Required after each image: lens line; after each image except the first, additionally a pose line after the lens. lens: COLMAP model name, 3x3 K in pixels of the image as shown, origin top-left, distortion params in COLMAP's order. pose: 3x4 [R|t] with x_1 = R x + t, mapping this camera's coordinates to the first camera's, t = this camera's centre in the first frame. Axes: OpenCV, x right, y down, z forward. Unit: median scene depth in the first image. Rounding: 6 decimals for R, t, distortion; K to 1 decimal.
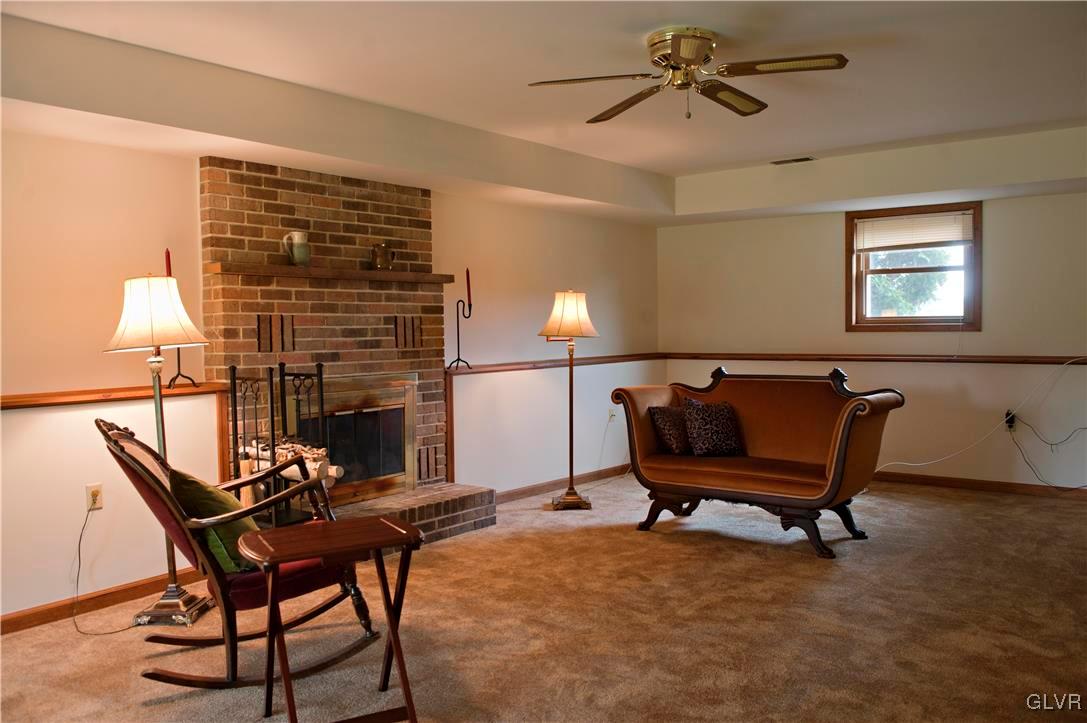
lens RADIAL K [[884.1, 0, 541.4], [0, 884.1, 347.7], [0, 0, 1]] dist [-0.010489, -0.008669]
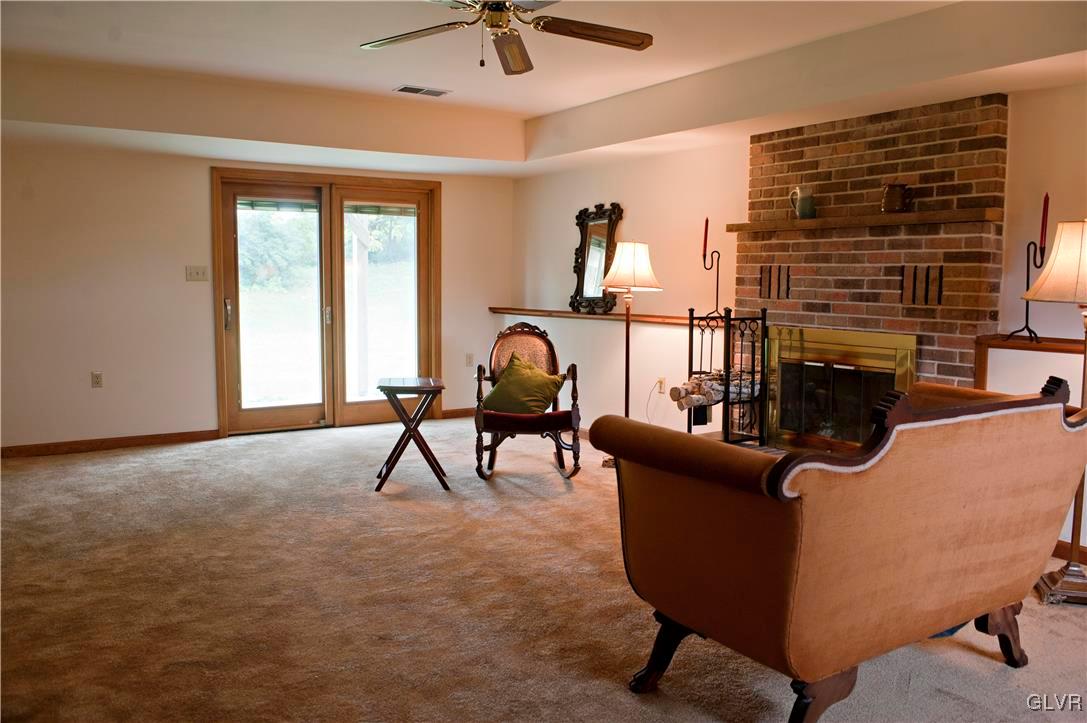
lens RADIAL K [[884.1, 0, 541.4], [0, 884.1, 347.7], [0, 0, 1]] dist [-0.010489, -0.008669]
pose [[-0.320255, 0.082477, -0.943734, 0.783851], [-0.030795, 0.994770, 0.097387, -0.030745], [0.946831, 0.060251, -0.316040, 0.986227]]
